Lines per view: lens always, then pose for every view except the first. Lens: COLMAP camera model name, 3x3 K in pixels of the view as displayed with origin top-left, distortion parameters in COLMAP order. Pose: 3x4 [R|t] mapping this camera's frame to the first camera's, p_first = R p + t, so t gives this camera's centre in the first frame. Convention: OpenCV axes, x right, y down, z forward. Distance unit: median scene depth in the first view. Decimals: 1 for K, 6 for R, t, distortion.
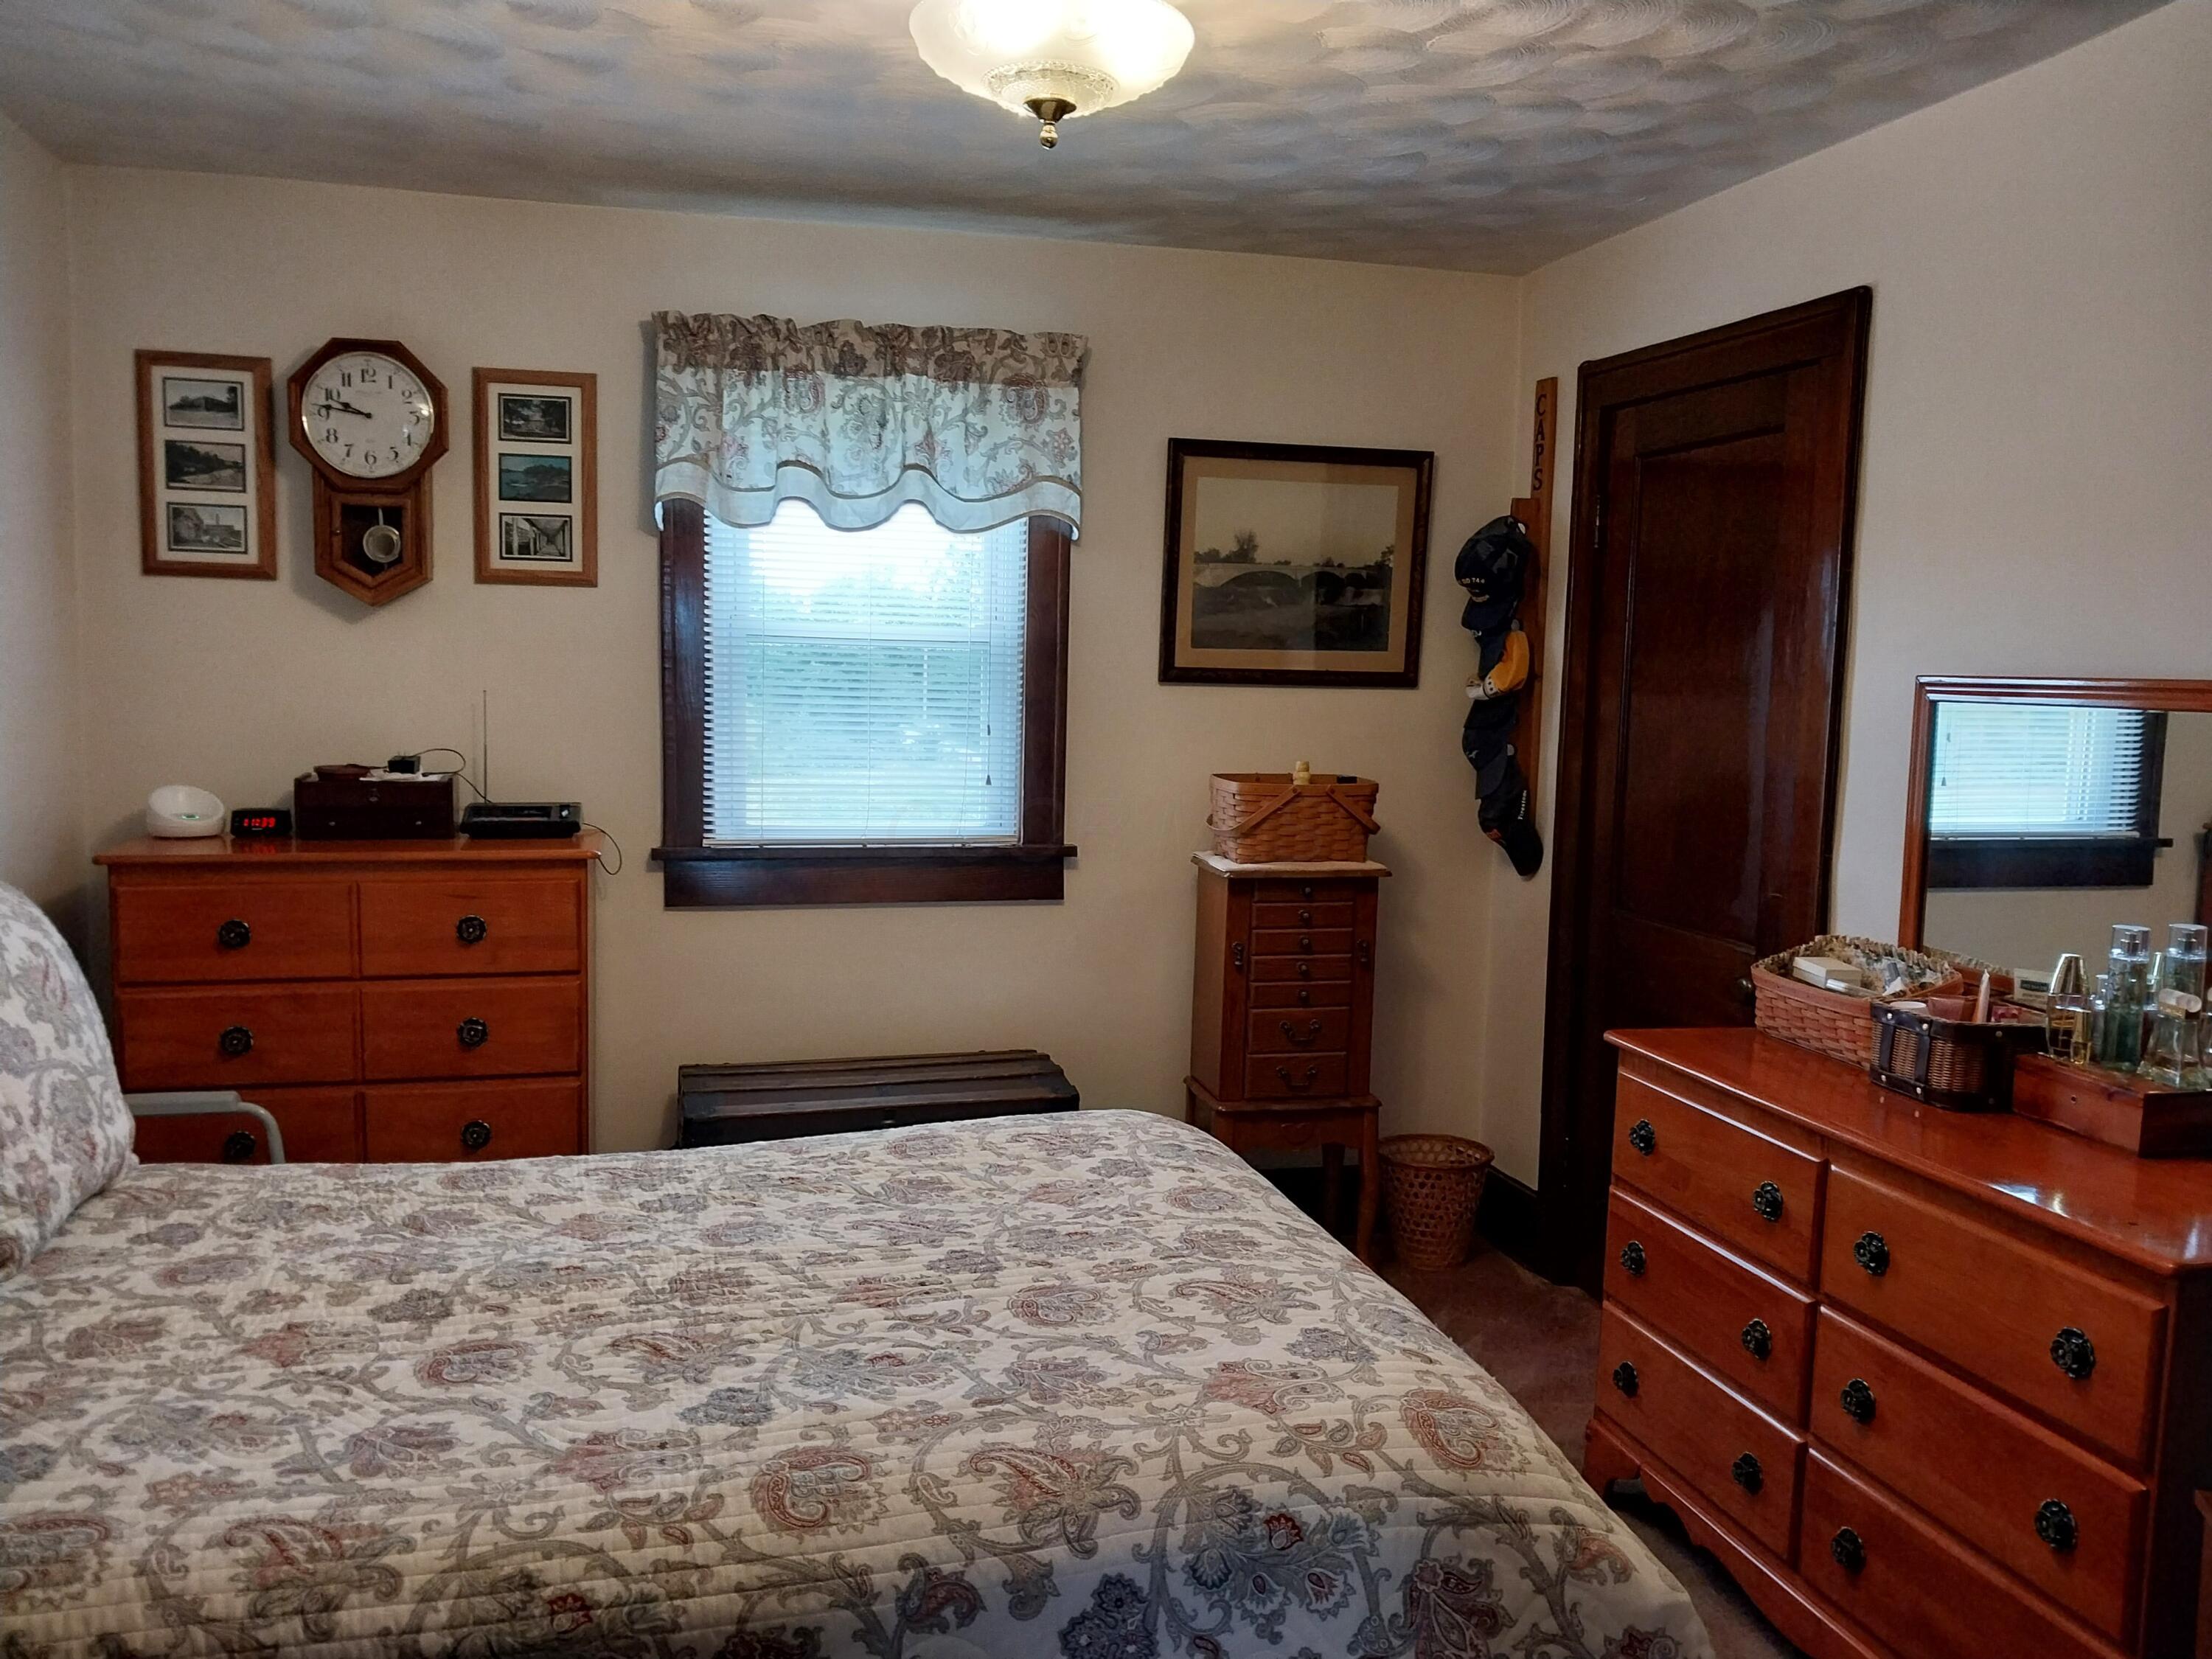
lens RADIAL K [[1657.4, 0, 1106.0], [0, 1657.4, 829.5], [0, 0, 1]] dist [0.101624, -0.169972]
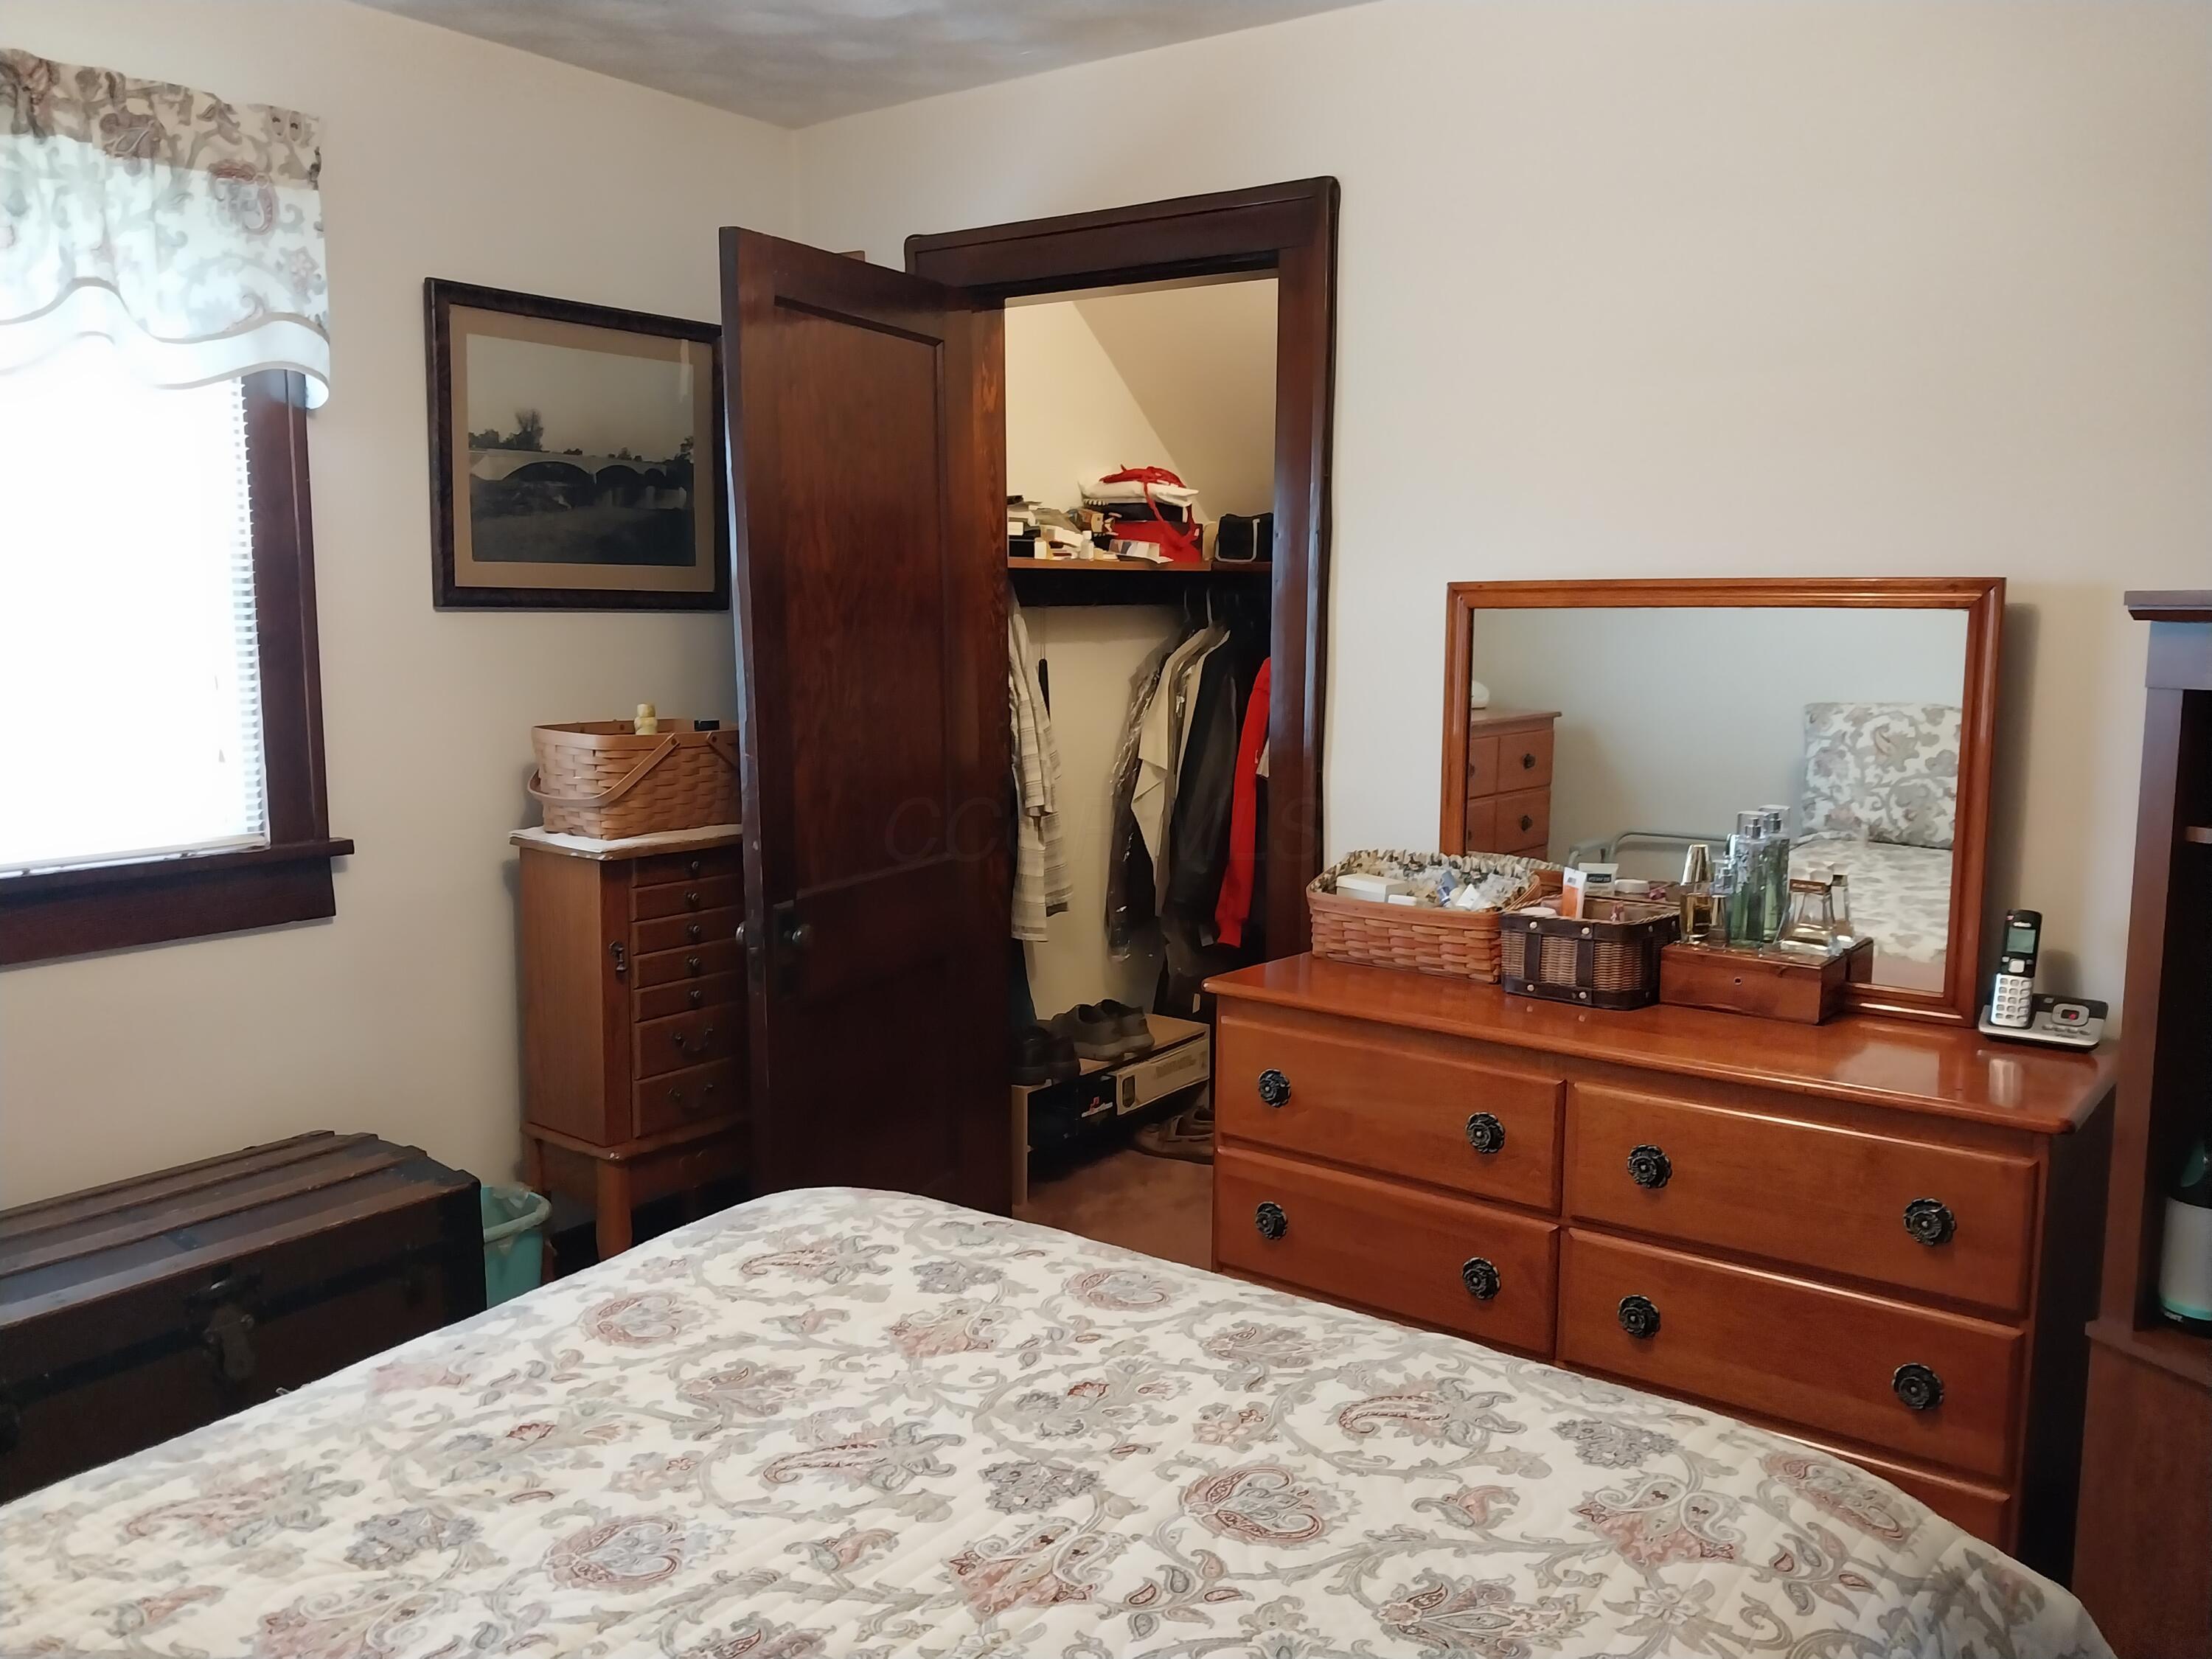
lens RADIAL K [[1731.3, 0, 1106.0], [0, 1731.3, 829.5], [0, 0, 1]] dist [-0.002104, -0.003699]
pose [[0.795589, -0.096979, 0.598024, -0.219694], [0.074595, 0.995275, 0.062161, -0.017488], [-0.601226, -0.004845, 0.799064, 0.219658]]
